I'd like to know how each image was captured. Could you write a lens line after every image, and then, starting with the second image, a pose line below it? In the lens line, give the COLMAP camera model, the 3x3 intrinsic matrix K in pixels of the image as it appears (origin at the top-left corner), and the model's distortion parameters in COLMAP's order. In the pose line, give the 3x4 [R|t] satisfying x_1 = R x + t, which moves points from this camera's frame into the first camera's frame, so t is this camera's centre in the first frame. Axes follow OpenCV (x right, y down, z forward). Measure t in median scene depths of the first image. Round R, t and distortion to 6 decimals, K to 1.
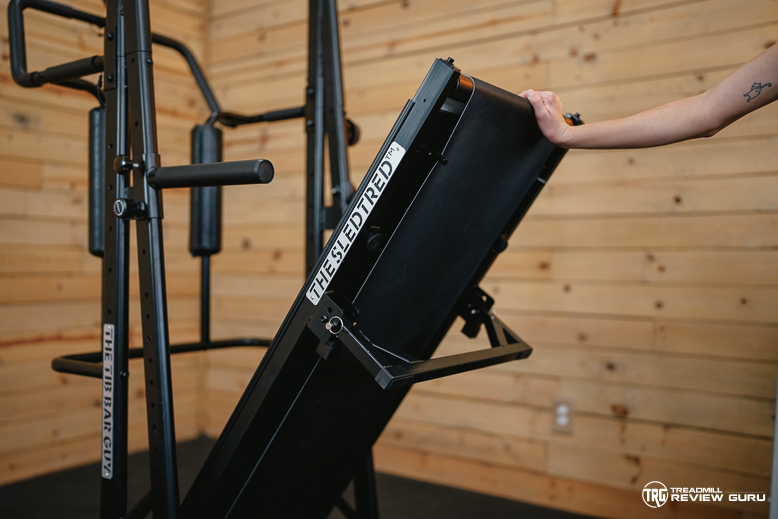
lens RADIAL K [[754.2, 0, 384.6], [0, 754.2, 254.6], [0, 0, 1]] dist [0.007711, 0.024253]
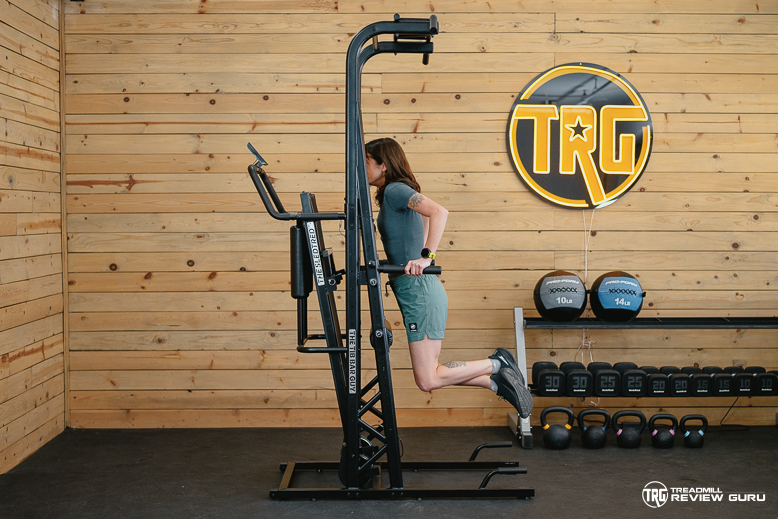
lens RADIAL K [[1157.4, 0, 385.6], [0, 1157.4, 258.3], [0, 0, 1]] dist [-0.019815, 0.035556]
pose [[0.805391, -0.034651, 0.591730, -1.763721], [0.004260, 0.998602, 0.052678, -0.234524], [-0.592729, -0.039906, 0.804413, -1.443099]]
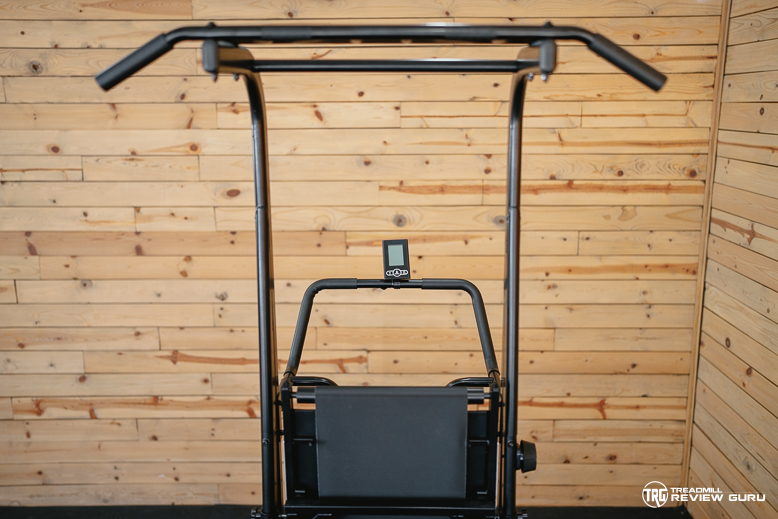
lens RADIAL K [[746.1, 0, 389.0], [0, 746.1, 259.5], [0, 0, 1]] dist [-0.040745, 0.150893]
pose [[0.567314, 0.166639, -0.806465, 0.537610], [0.014943, 0.977068, 0.212403, -0.572698], [0.823366, -0.132550, 0.551814, 0.366190]]
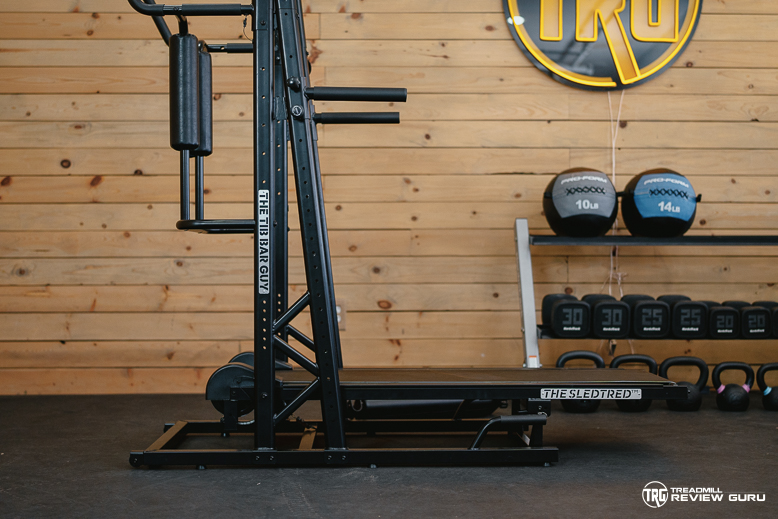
lens RADIAL K [[1142.2, 0, 385.7], [0, 1142.2, 252.1], [0, 0, 1]] dist [-0.018446, 0.056653]
pose [[0.797804, -0.008451, 0.602858, -1.104241], [0.005095, 0.999961, 0.007275, 0.144047], [-0.602895, -0.002732, 0.797816, -0.673003]]
